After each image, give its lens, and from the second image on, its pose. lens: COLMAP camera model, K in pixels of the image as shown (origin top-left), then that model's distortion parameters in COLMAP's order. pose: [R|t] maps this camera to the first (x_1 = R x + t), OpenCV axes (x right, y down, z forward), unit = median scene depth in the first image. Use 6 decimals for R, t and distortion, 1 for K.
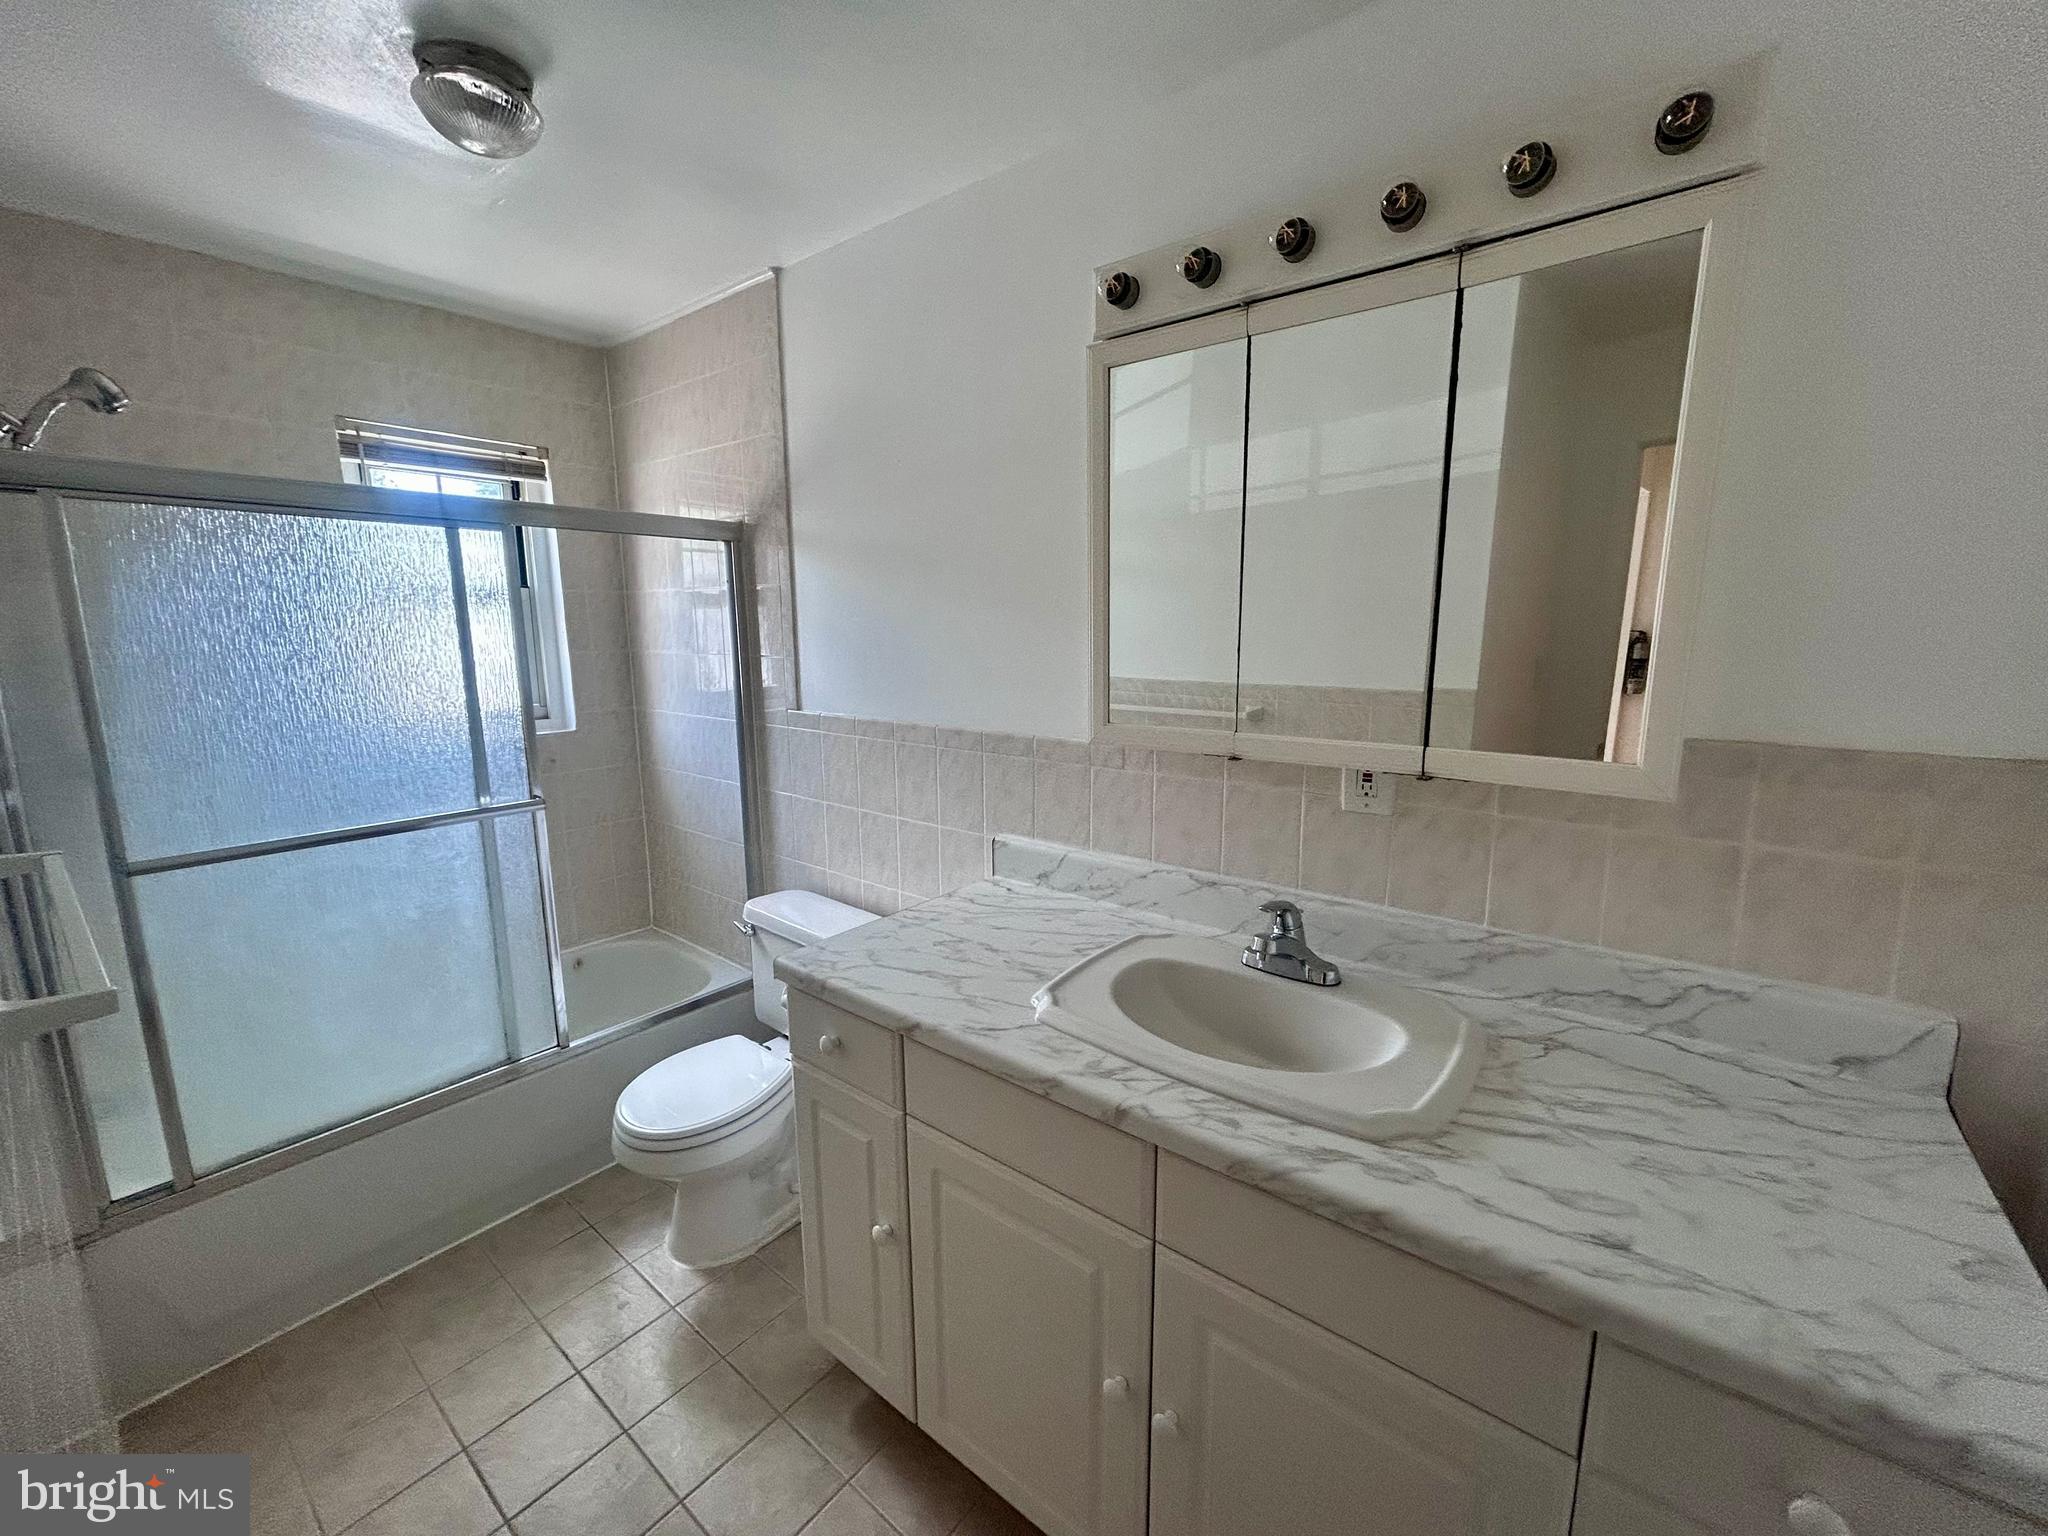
lens RADIAL K [[826.5, 0, 1026.4], [0, 826.5, 773.6], [0, 0, 1]] dist [-0.000095, 0.000432]
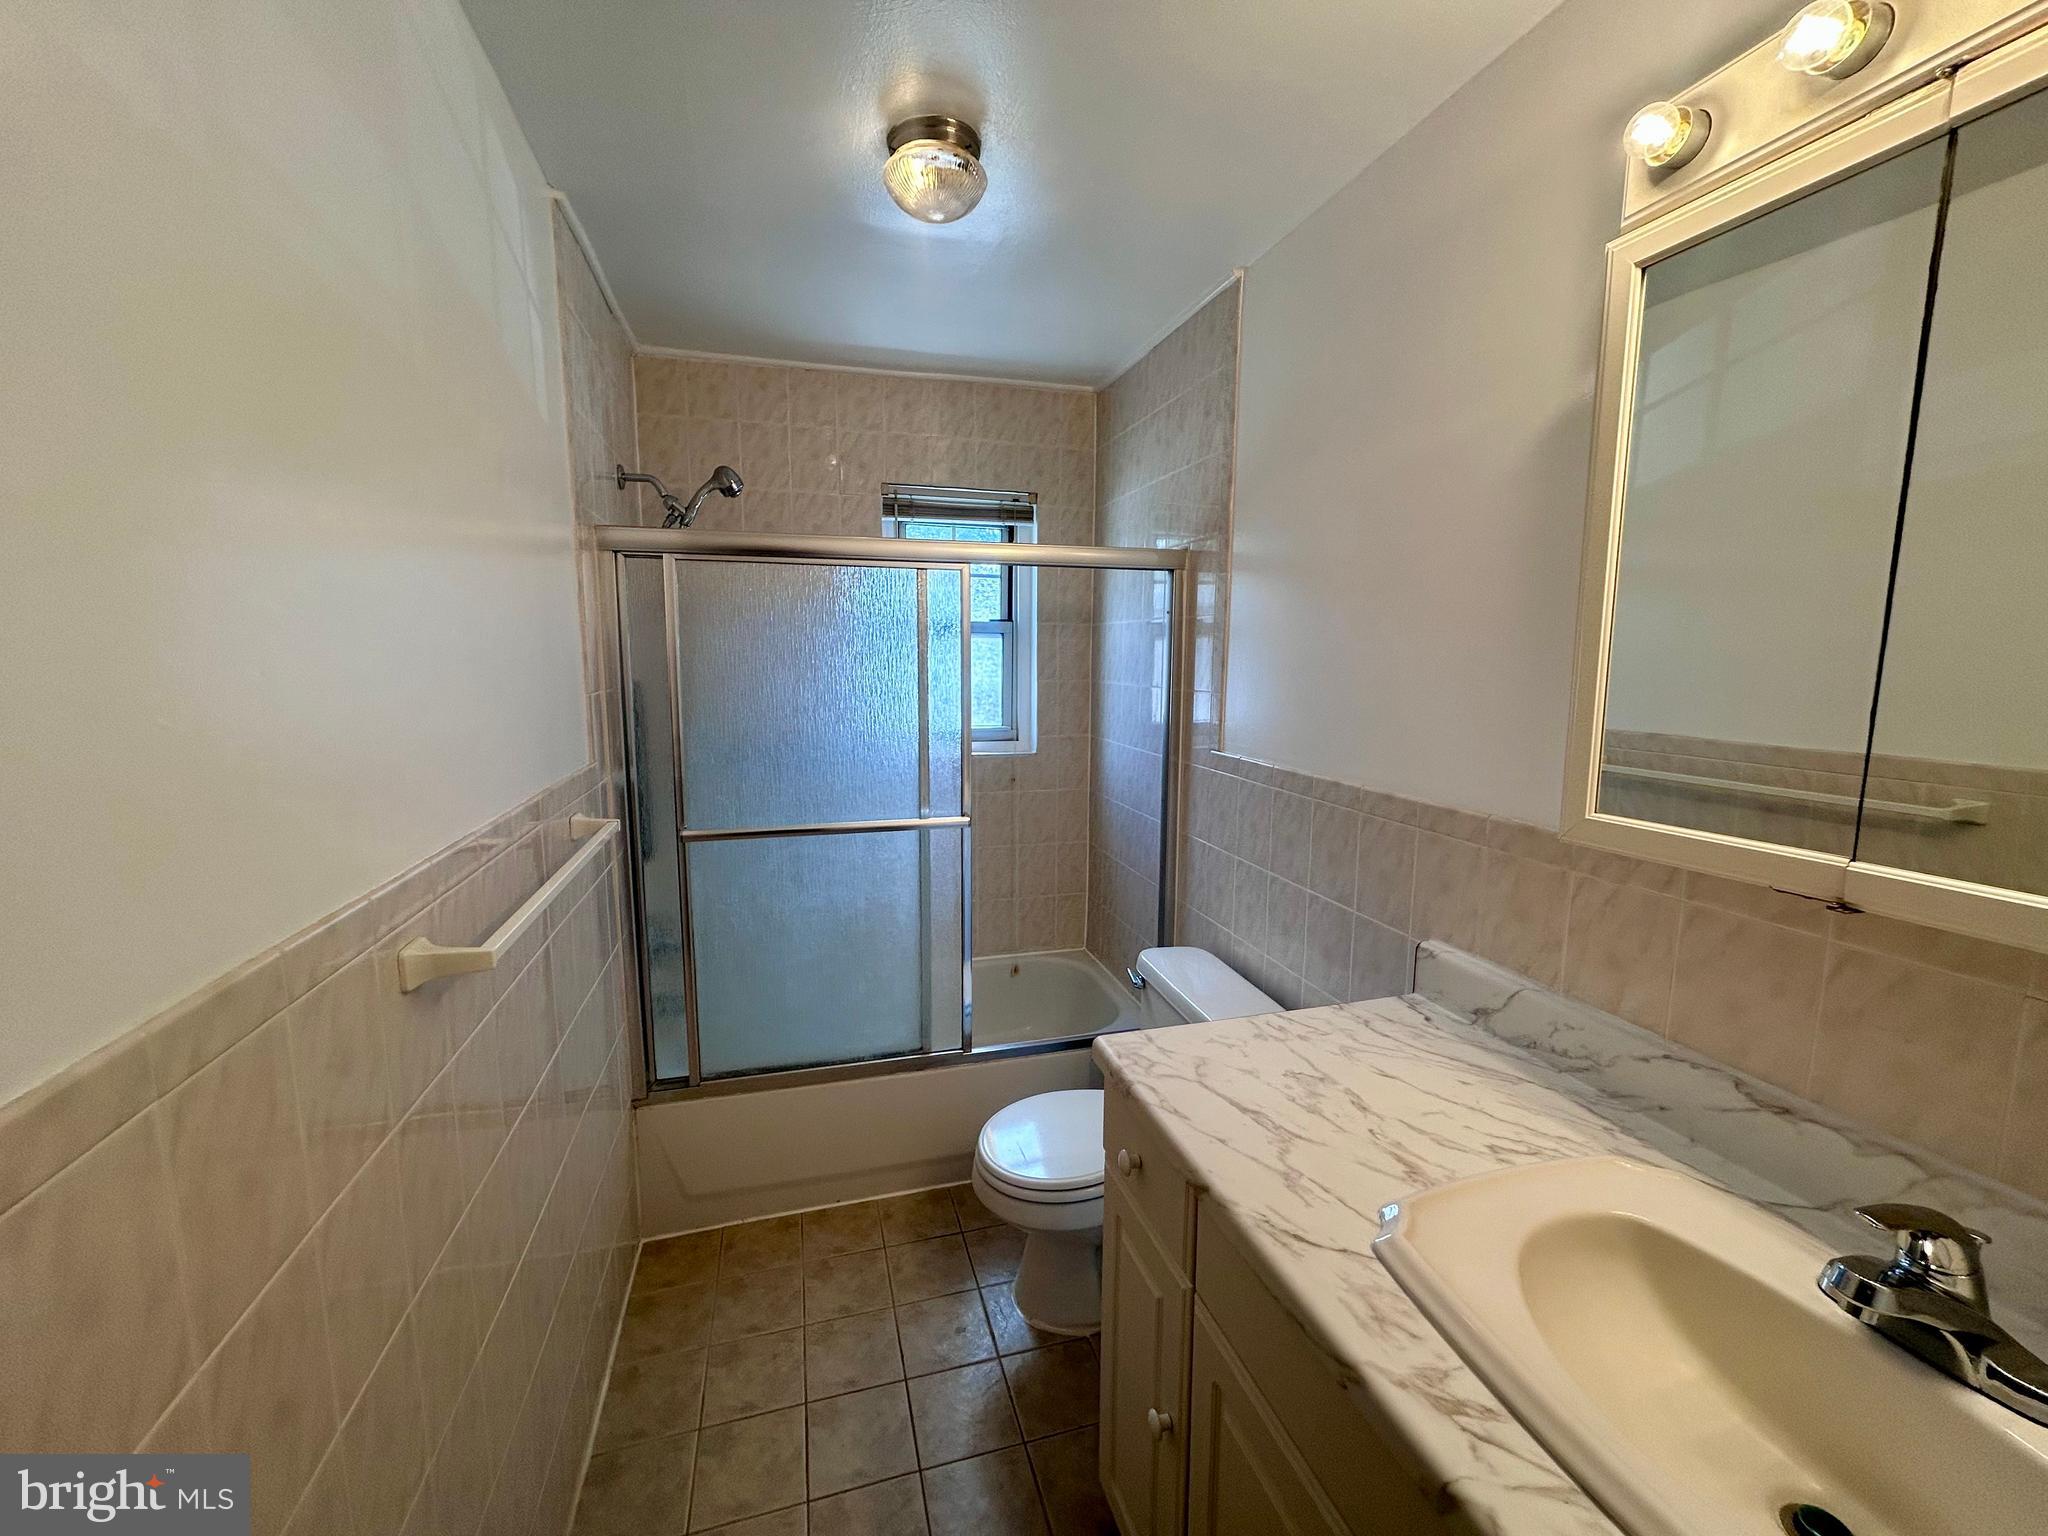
lens RADIAL K [[826.5, 0, 1026.4], [0, 826.5, 773.6], [0, 0, 1]] dist [-0.000095, 0.000432]
pose [[0.816357, 0.091705, -0.570220, 0.105493], [-0.112598, 0.993640, -0.001400, -0.042872], [0.566465, 0.065349, 0.821491, 0.214450]]
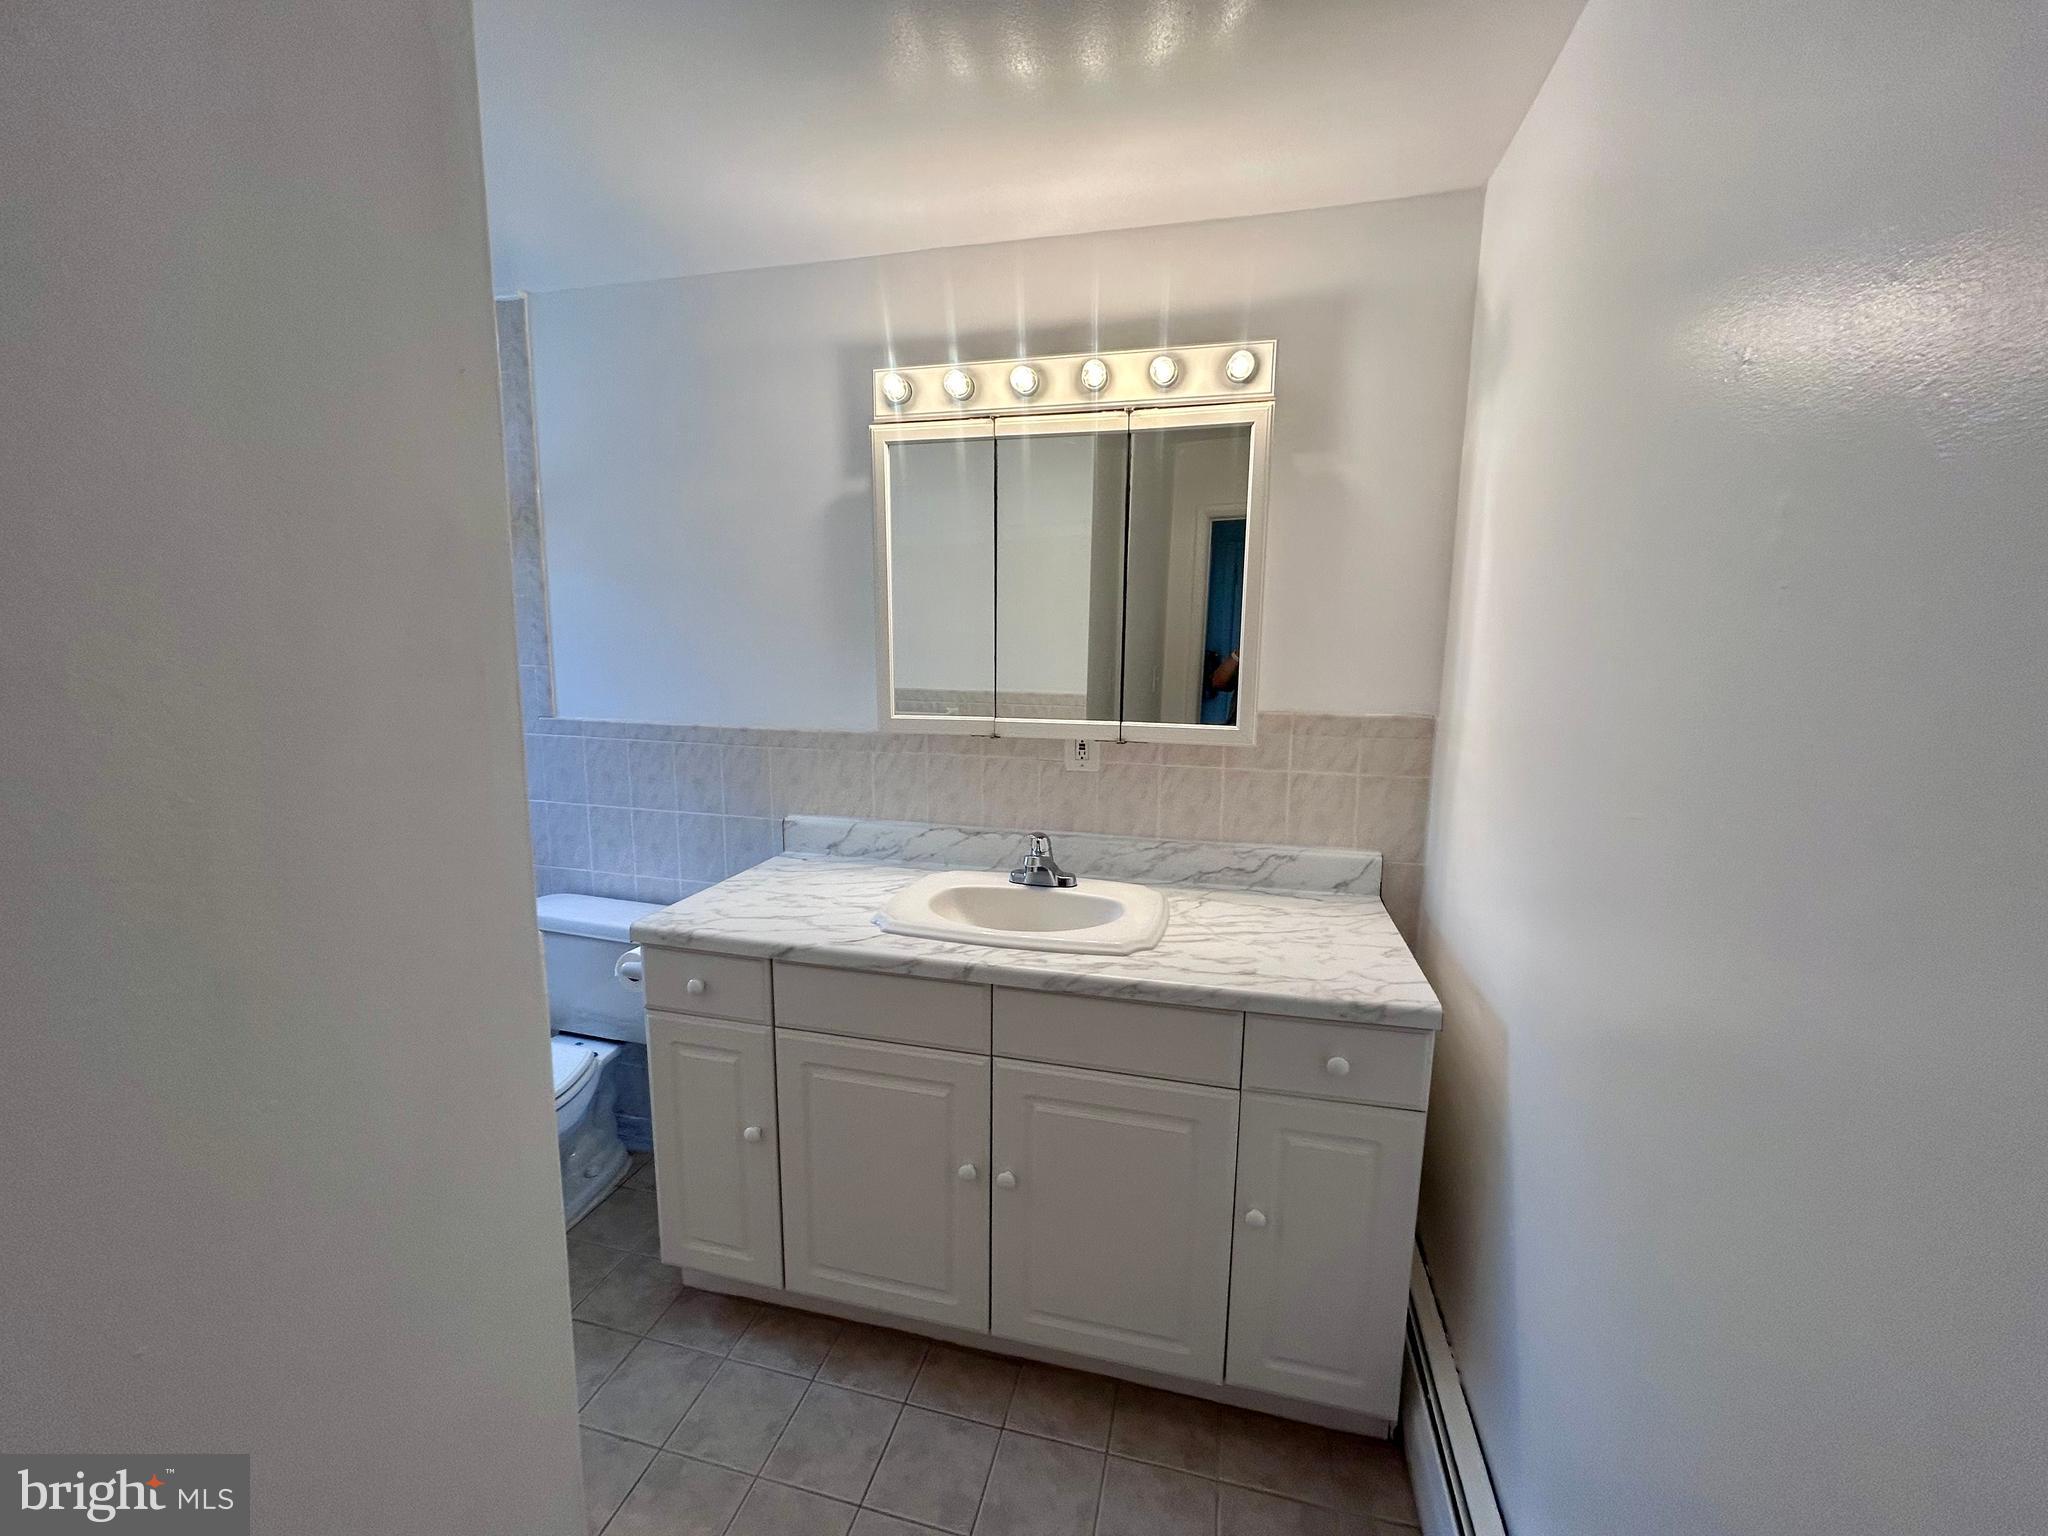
lens RADIAL K [[826.5, 0, 1026.4], [0, 826.5, 773.6], [0, 0, 1]] dist [-0.000095, 0.000432]
pose [[0.911461, -0.050016, 0.408335, -0.252447], [0.057991, 0.998291, -0.007166, 0.052521], [-0.407279, 0.030211, 0.912804, -0.267148]]
